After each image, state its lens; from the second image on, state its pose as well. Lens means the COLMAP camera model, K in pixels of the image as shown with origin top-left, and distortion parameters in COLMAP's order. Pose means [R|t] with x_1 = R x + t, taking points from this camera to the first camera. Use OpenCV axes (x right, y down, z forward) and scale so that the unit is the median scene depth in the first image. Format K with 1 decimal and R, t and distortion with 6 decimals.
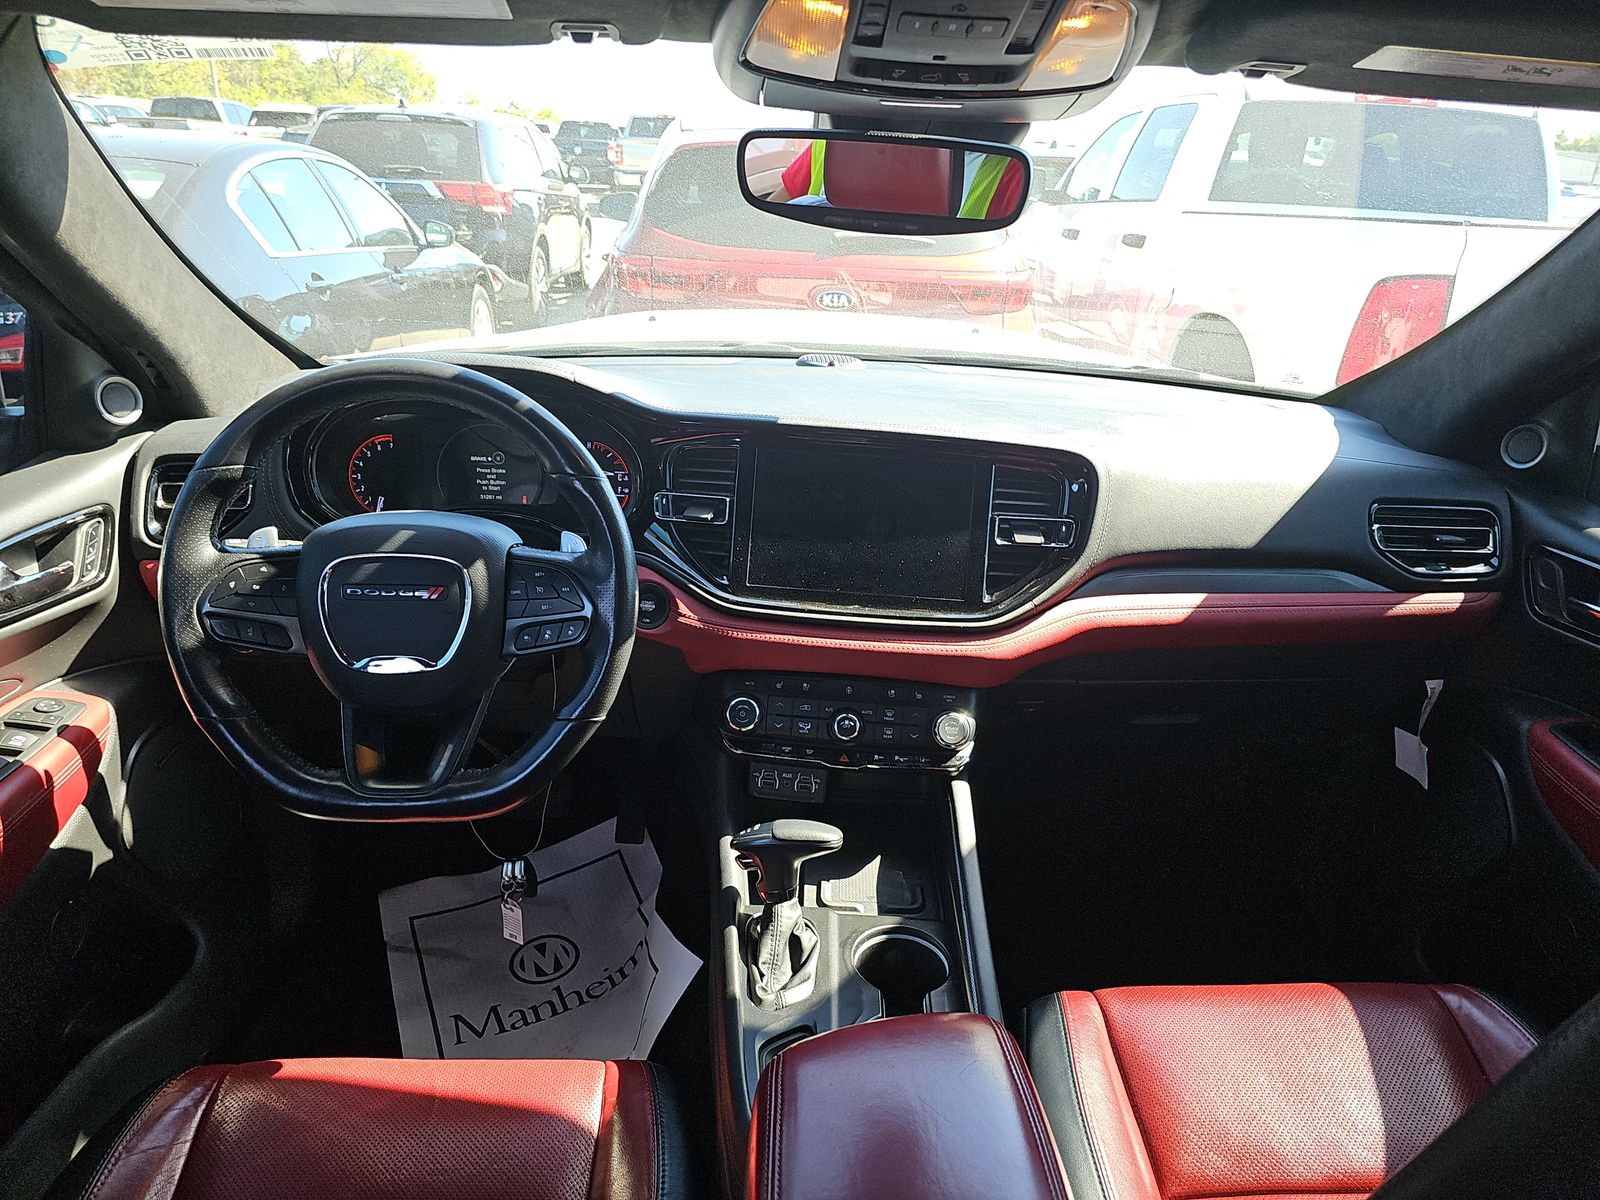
lens RADIAL K [[1057.4, 0, 800.0], [0, 1057.4, 600.0], [0, 0, 1]] dist [0.058075, -0.085396]
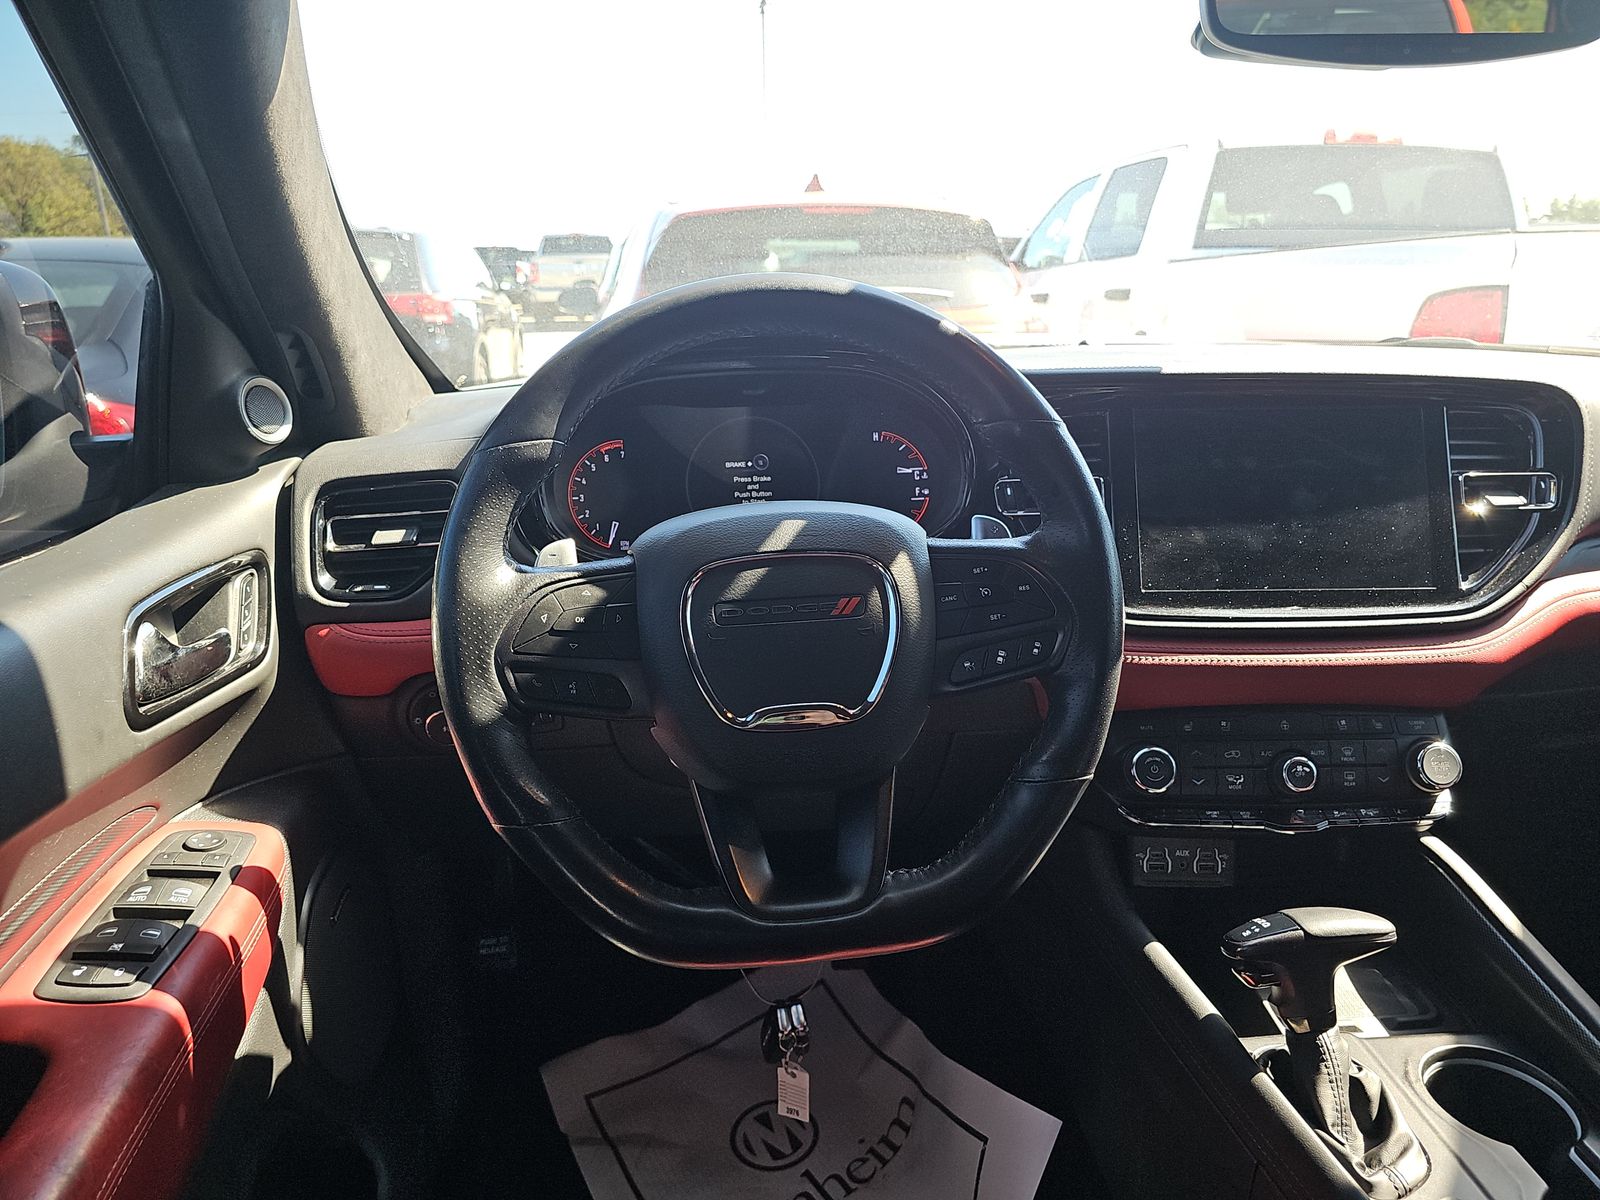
lens RADIAL K [[1079.0, 0, 800.0], [0, 1079.0, 600.0], [0, 0, 1]] dist [0.068146, -0.099426]
pose [[0.995262, -0.080327, 0.054775, -0.329934], [0.085029, 0.992329, -0.089738, 0.039016], [-0.047146, 0.093970, 0.994458, 0.259034]]
